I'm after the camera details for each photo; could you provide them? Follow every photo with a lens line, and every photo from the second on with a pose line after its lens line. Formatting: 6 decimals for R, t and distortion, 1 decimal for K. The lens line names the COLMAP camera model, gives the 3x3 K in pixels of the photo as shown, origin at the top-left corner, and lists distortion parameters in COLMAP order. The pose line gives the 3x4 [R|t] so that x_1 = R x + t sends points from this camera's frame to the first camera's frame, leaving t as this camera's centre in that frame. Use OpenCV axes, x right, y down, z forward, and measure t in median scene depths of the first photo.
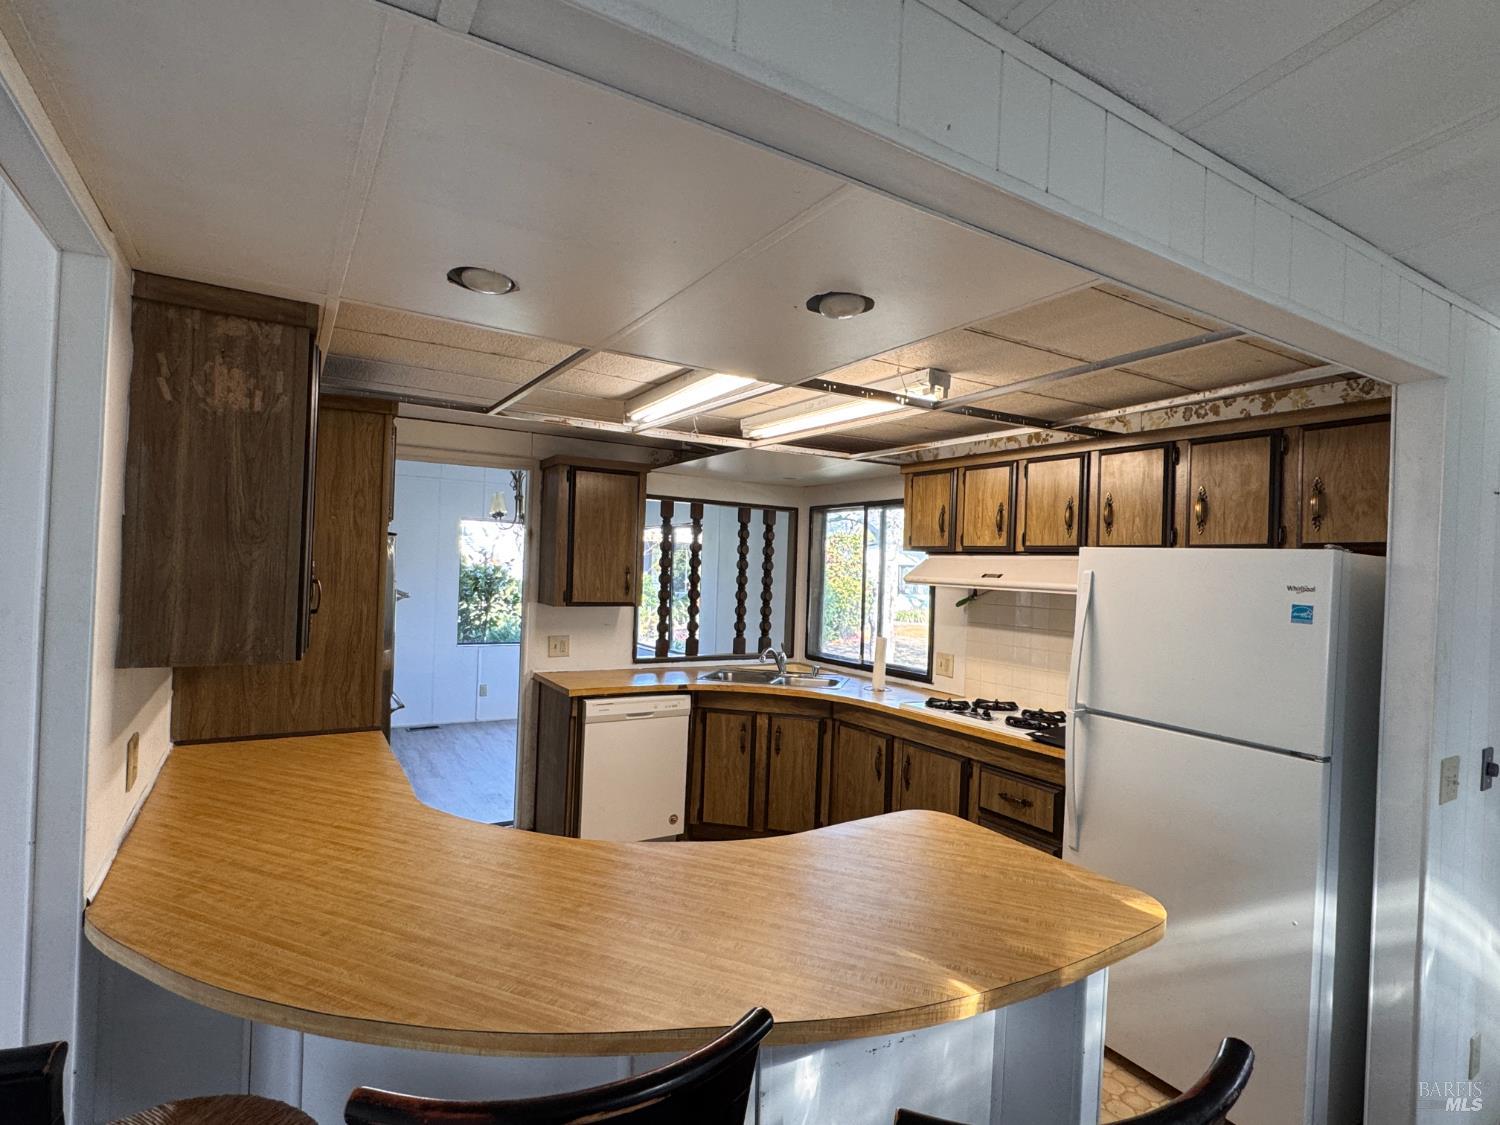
lens RADIAL K [[759.2, 0, 747.4], [0, 759.2, 566.4], [0, 0, 1]] dist [-0.001286, -0.000043]
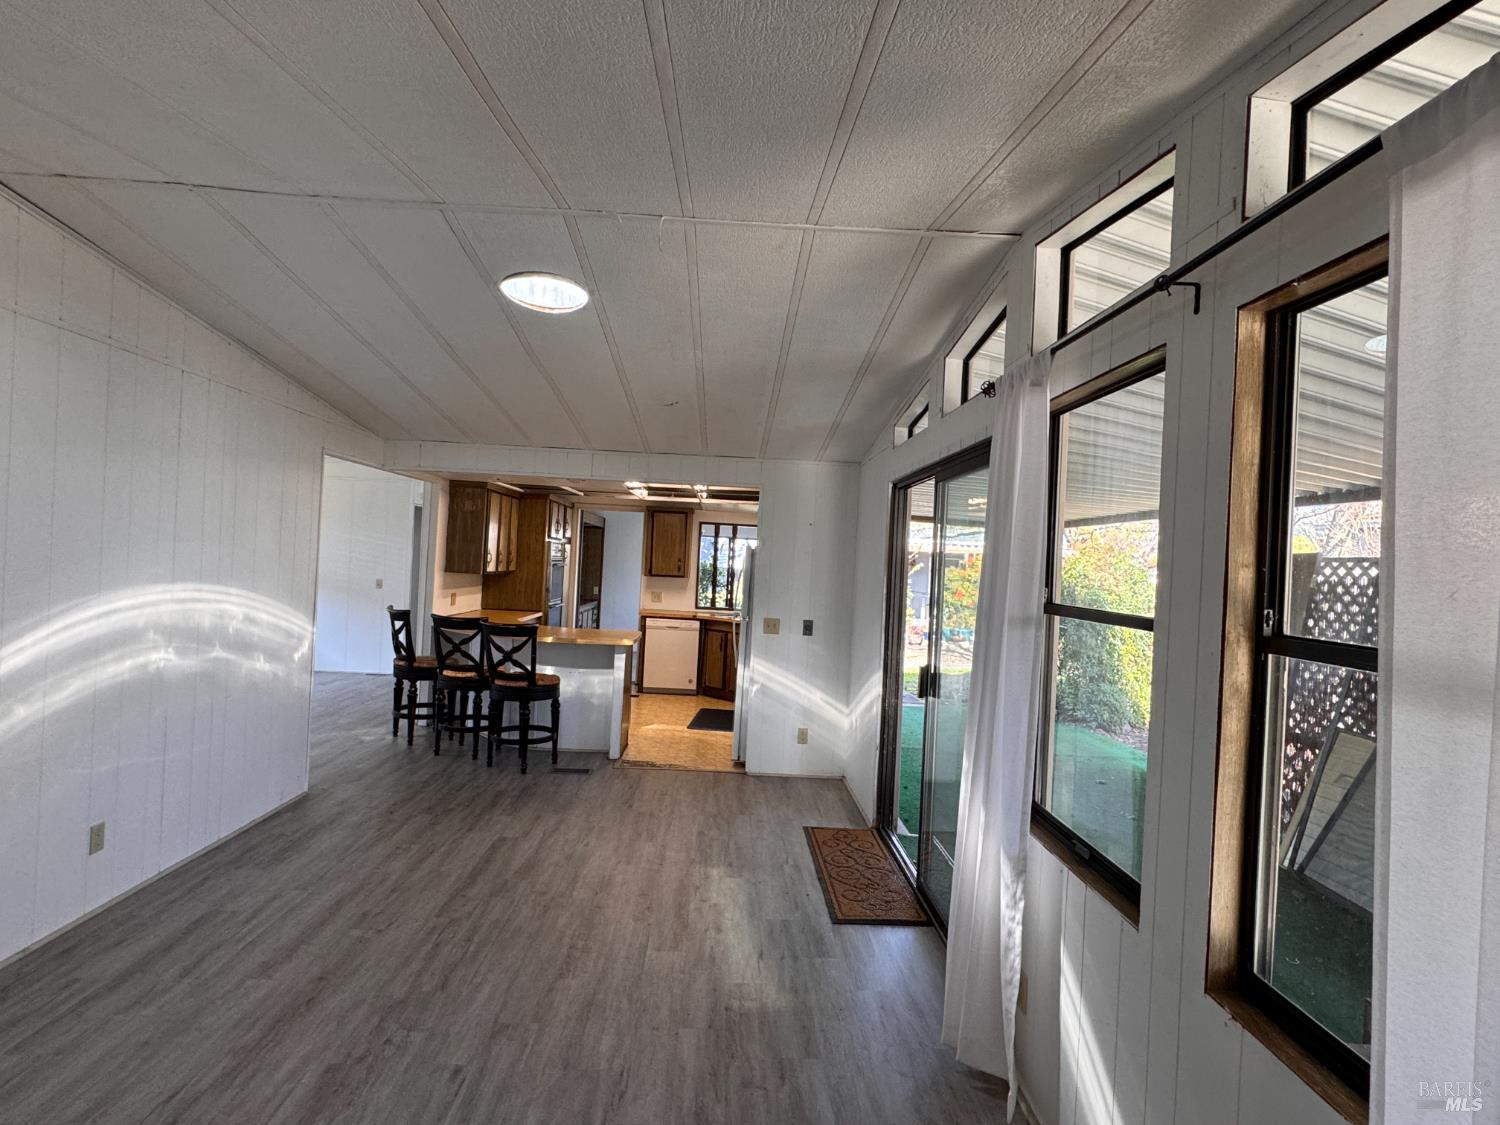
lens RADIAL K [[759.2, 0, 750.9], [0, 759.2, 557.4], [0, 0, 1]] dist [-0.001286, -0.000043]
pose [[0.868995, 0.004369, -0.494801, 1.053768], [-0.018781, 0.999532, -0.024159, 0.045755], [0.494464, 0.030287, 0.868670, -0.706214]]
